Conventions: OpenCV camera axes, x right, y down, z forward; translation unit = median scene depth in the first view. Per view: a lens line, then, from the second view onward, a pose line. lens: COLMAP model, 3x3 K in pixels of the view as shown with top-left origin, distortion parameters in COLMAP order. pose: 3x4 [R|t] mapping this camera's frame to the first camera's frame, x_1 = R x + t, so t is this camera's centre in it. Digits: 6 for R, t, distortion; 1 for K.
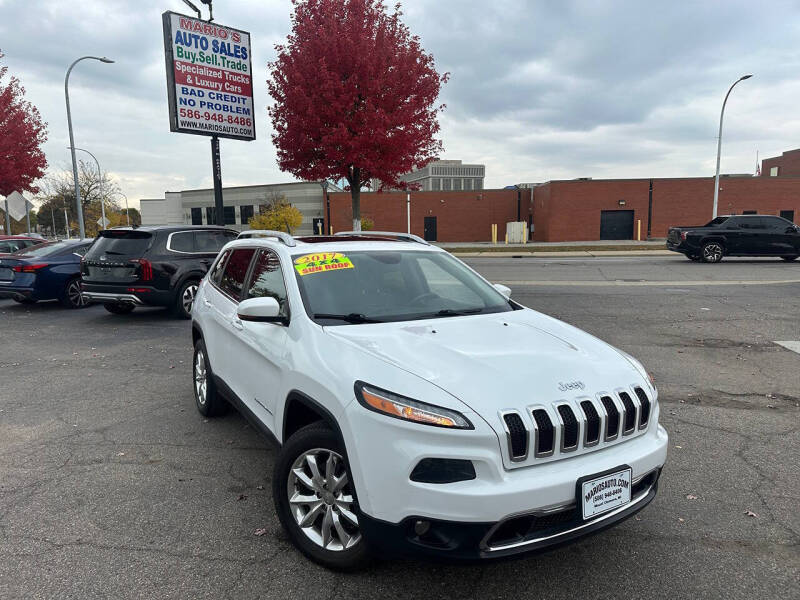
lens RADIAL K [[562.2, 0, 401.0], [0, 562.2, 299.8], [0, 0, 1]] dist [0.045009, -0.054637]
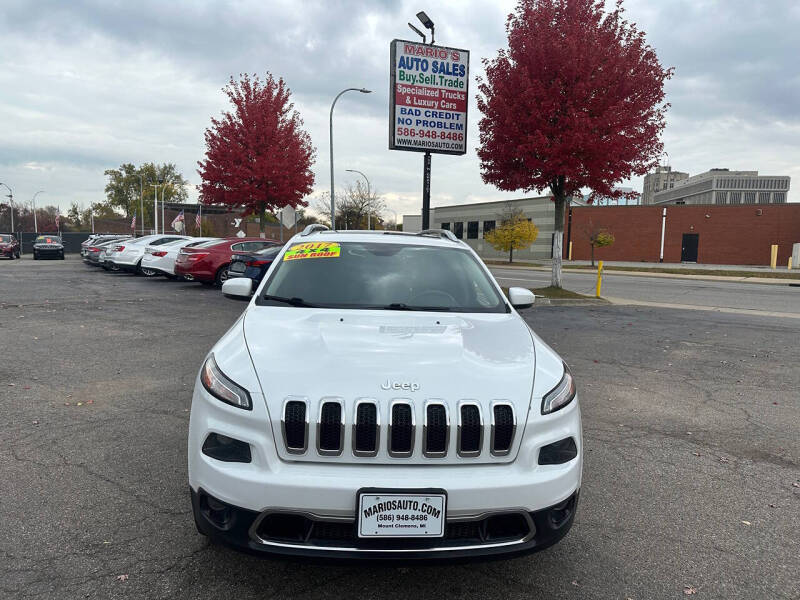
lens RADIAL K [[554.4, 0, 400.0], [0, 554.4, 300.0], [0, 0, 1]] dist [0.138153, -0.216193]
pose [[0.899056, 0.073990, -0.431537, 0.103303], [-0.086056, 0.996254, -0.008472, 0.004334], [0.429294, 0.044754, 0.902056, 0.033440]]
